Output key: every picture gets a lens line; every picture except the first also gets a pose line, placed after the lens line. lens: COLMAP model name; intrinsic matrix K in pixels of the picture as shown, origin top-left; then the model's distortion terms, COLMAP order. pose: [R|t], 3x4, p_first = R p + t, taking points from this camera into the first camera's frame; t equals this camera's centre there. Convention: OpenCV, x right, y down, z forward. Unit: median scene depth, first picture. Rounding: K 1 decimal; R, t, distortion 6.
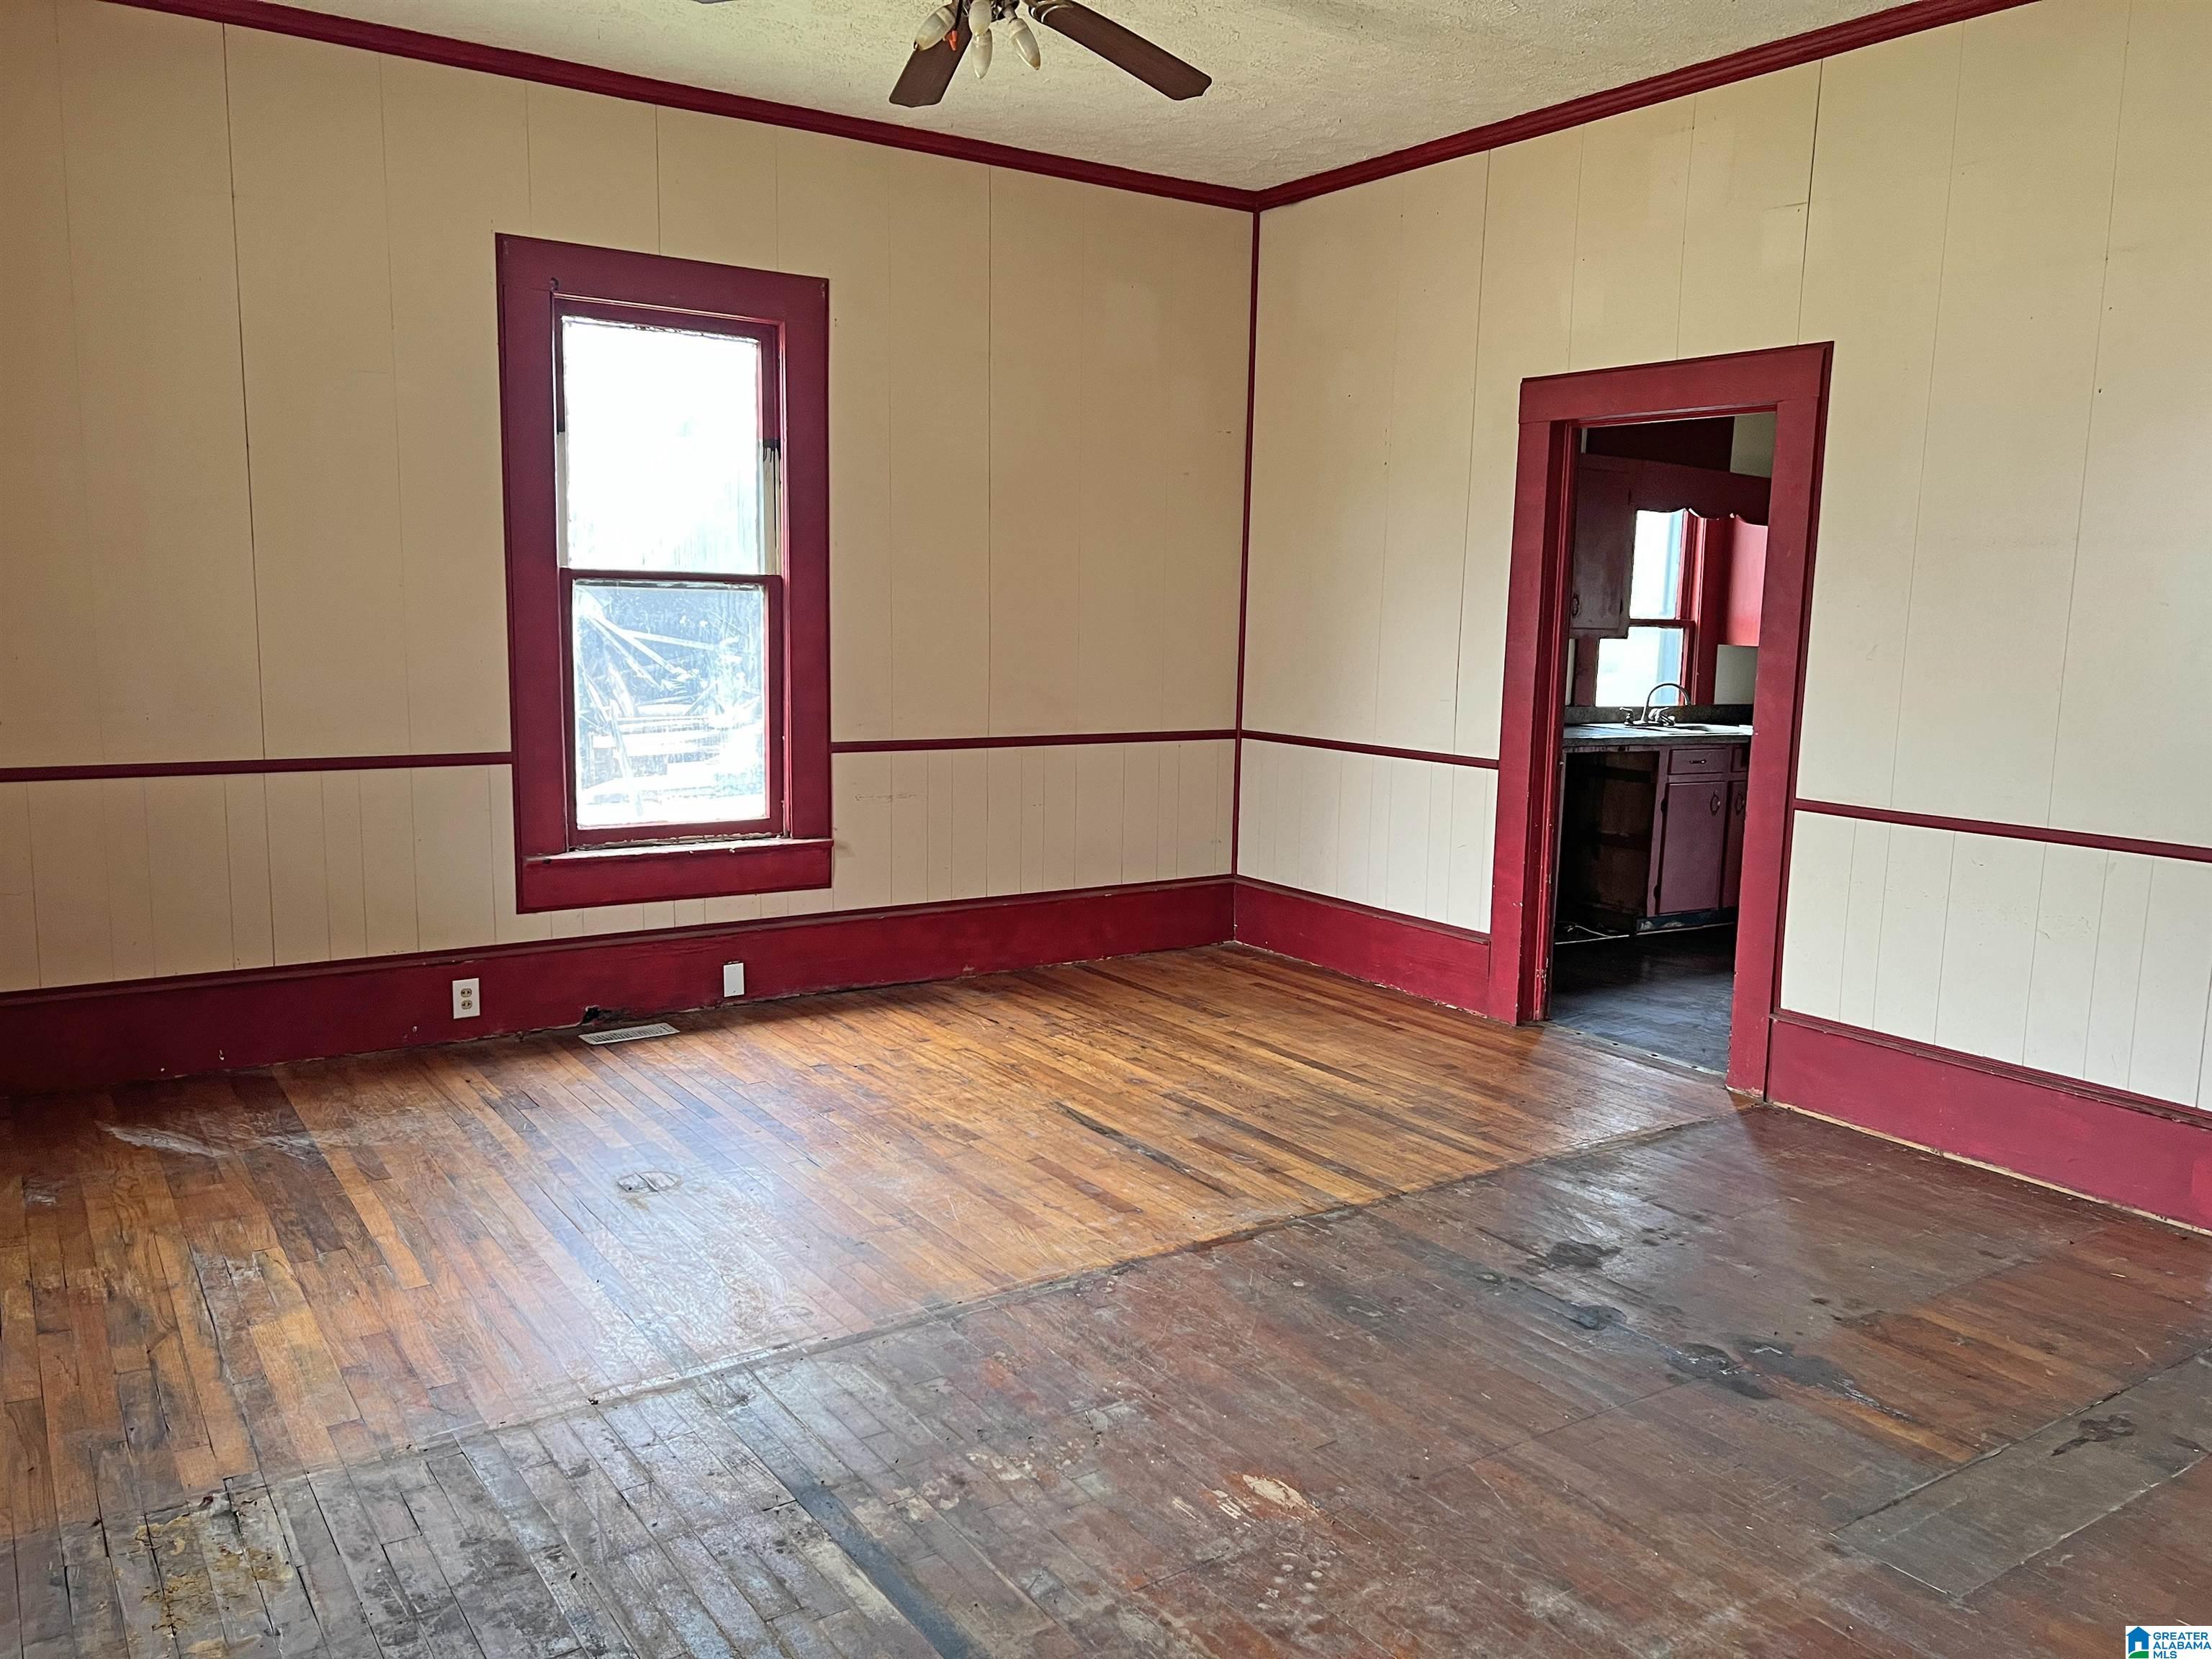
lens RADIAL K [[1662.7, 0, 1100.4], [0, 1662.7, 834.0], [0, 0, 1]] dist [0.117218, -0.212186]
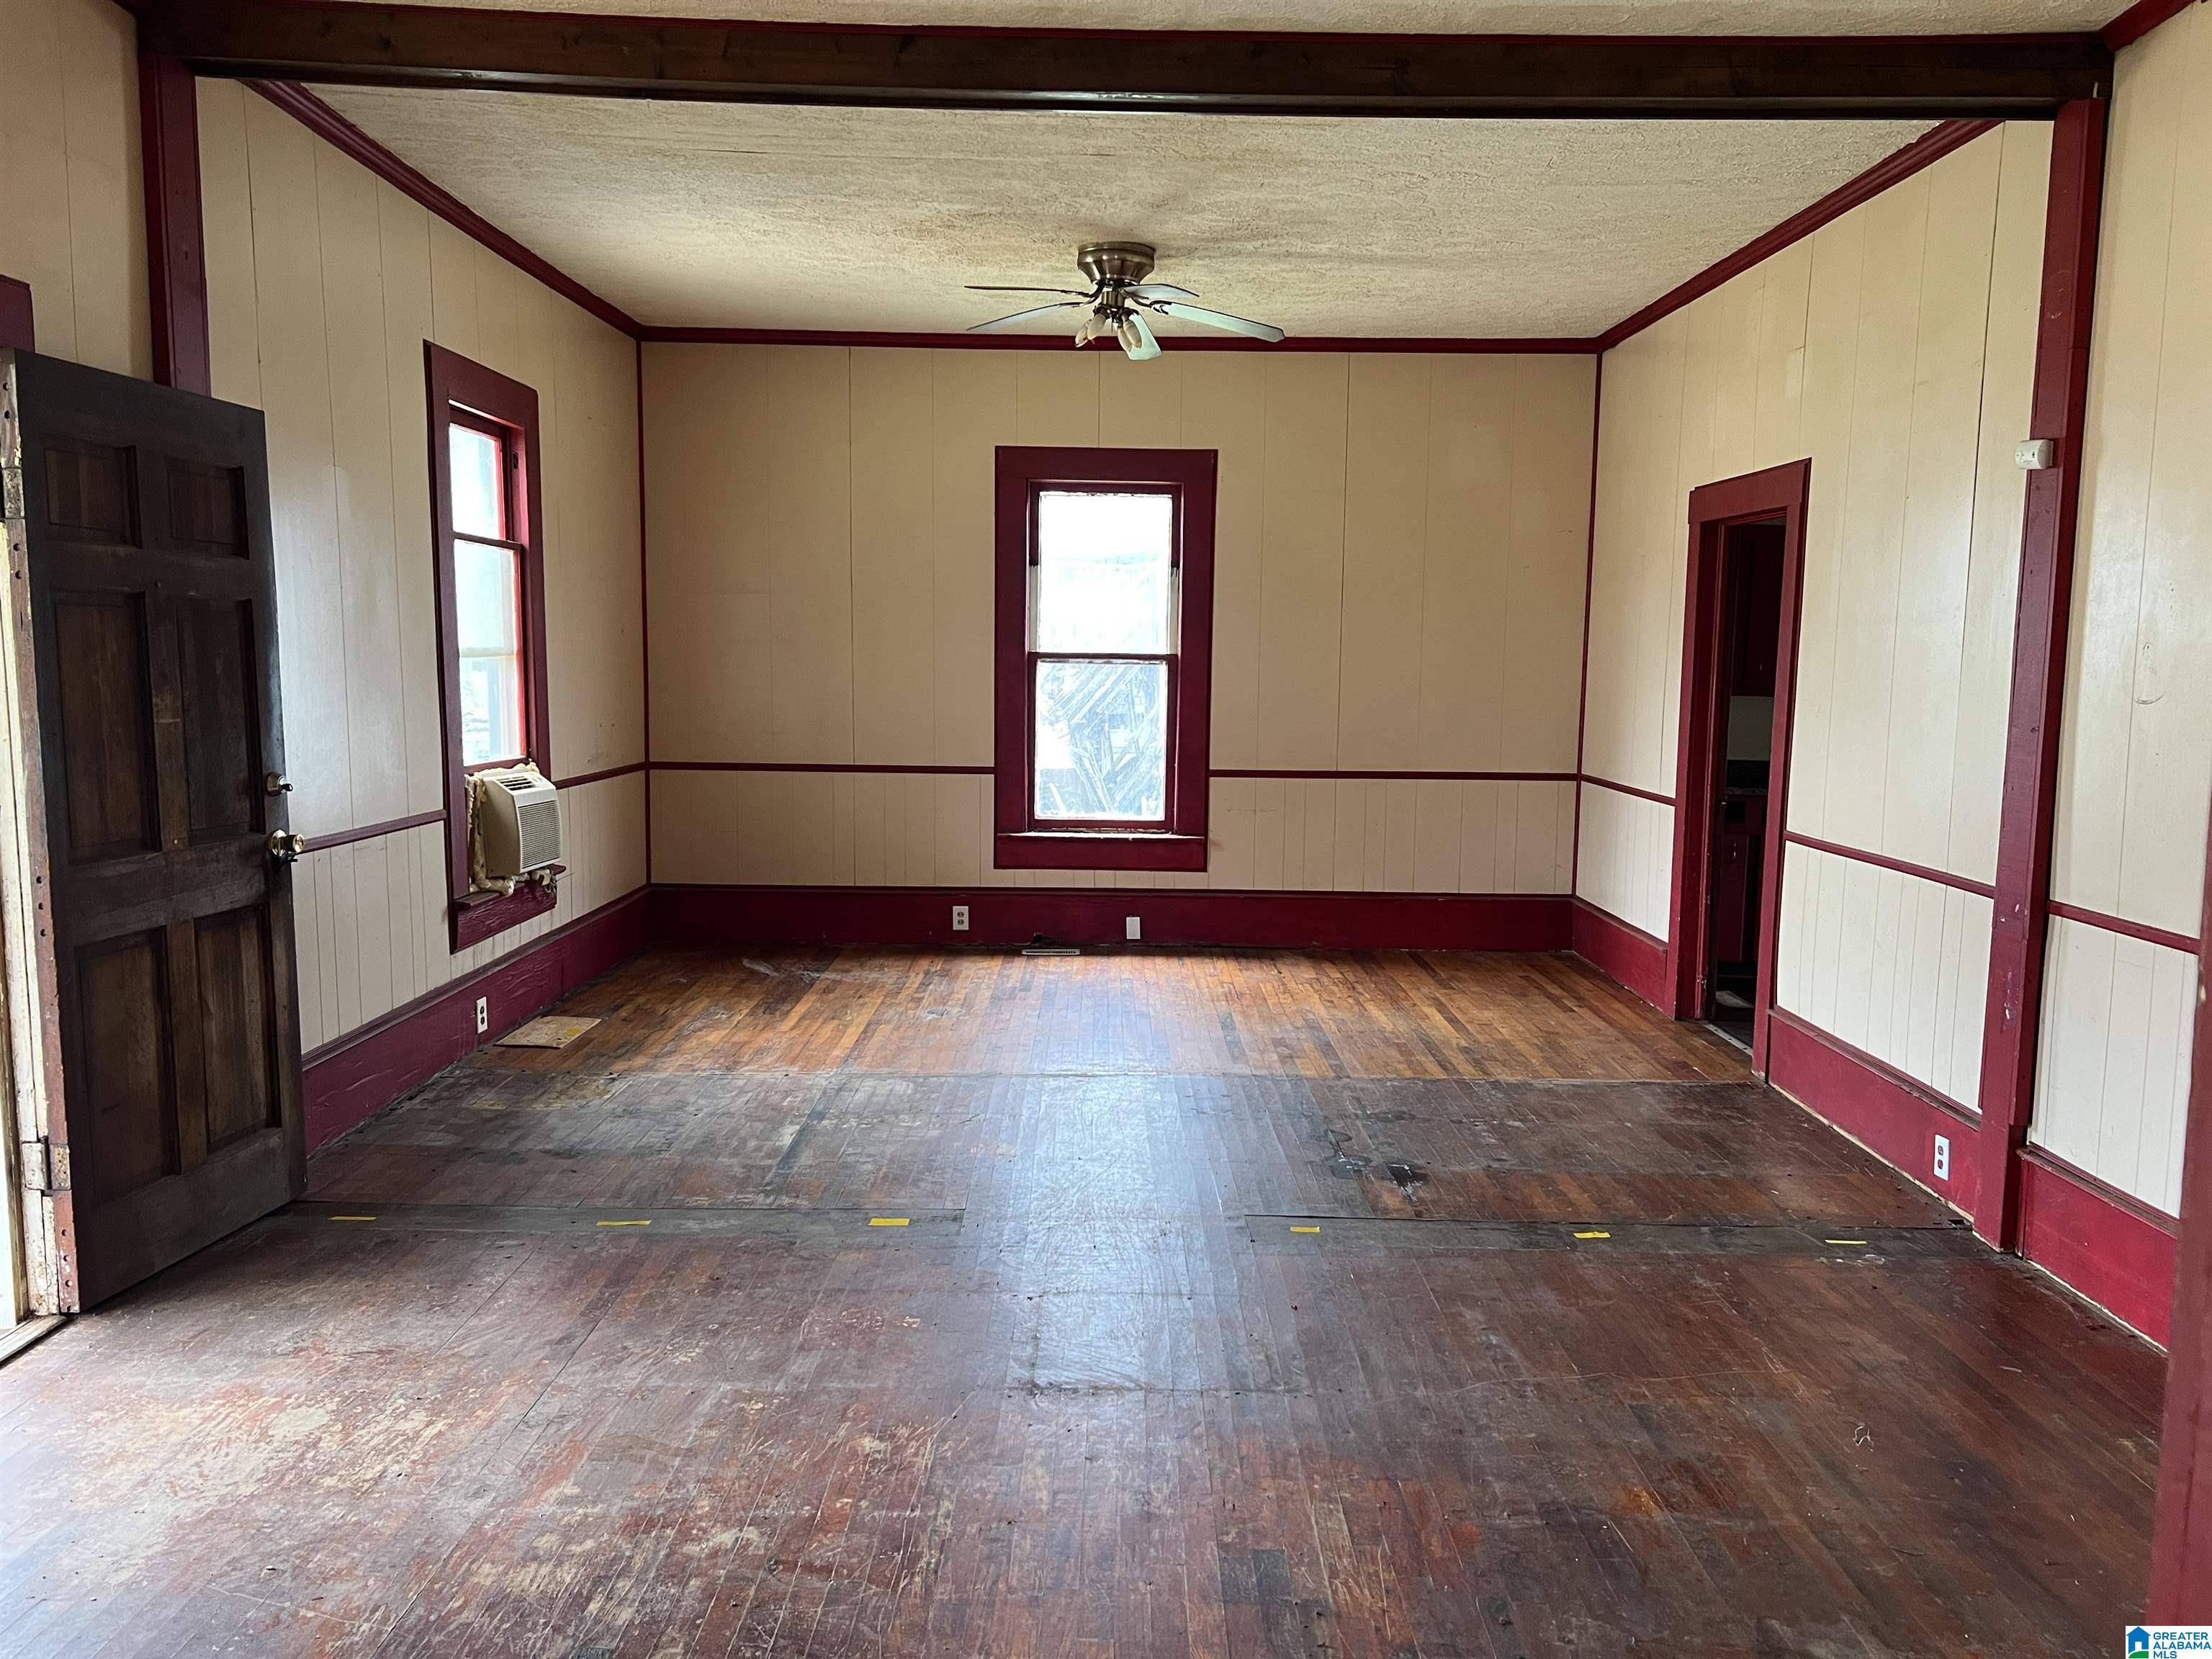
lens RADIAL K [[1640.1, 0, 1108.6], [0, 1640.1, 854.0], [0, 0, 1]] dist [0.086160, -0.100631]
pose [[0.832935, 0.058966, -0.550221, 0.589405], [-0.073282, 0.997303, -0.004057, 0.031633], [0.548497, 0.043700, 0.835009, -0.234168]]
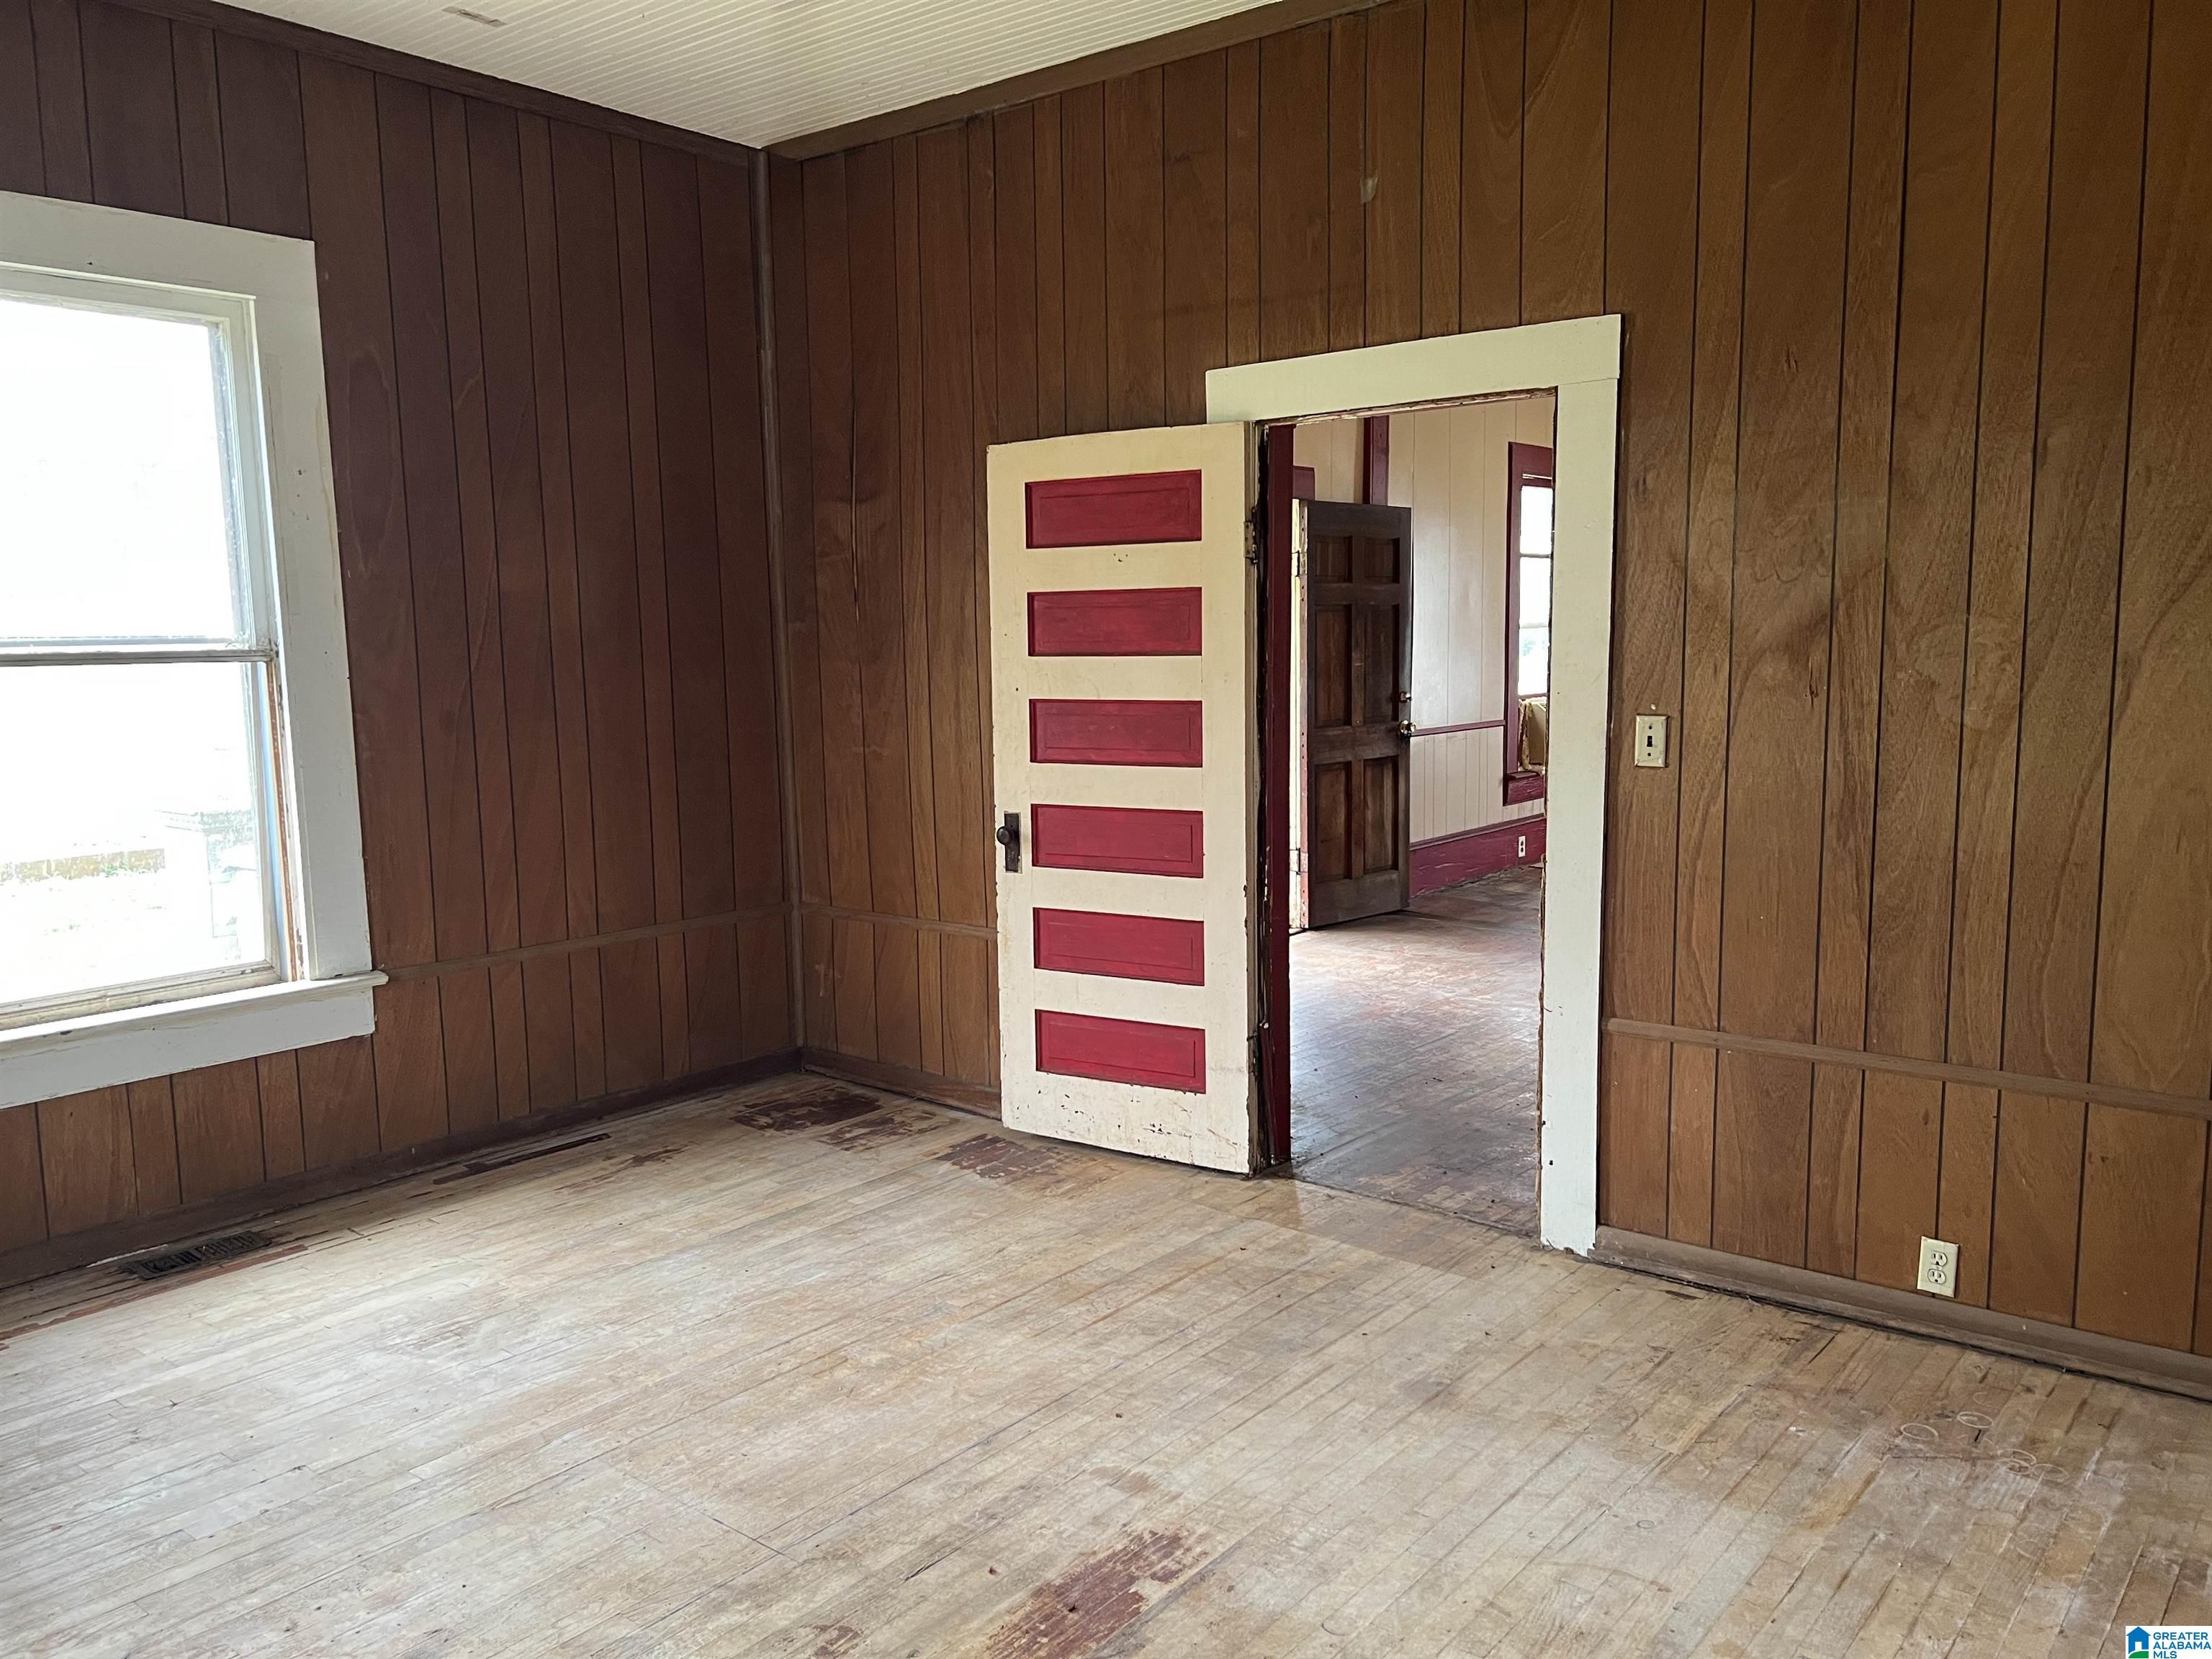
lens RADIAL K [[1662.7, 0, 1100.4], [0, 1662.7, 834.0], [0, 0, 1]] dist [0.117218, -0.212186]
pose [[0.295295, 0.100692, -0.950085, 1.244015], [-0.108261, 0.991552, 0.071439, 0.070925], [0.949252, 0.081761, 0.303702, -0.530741]]
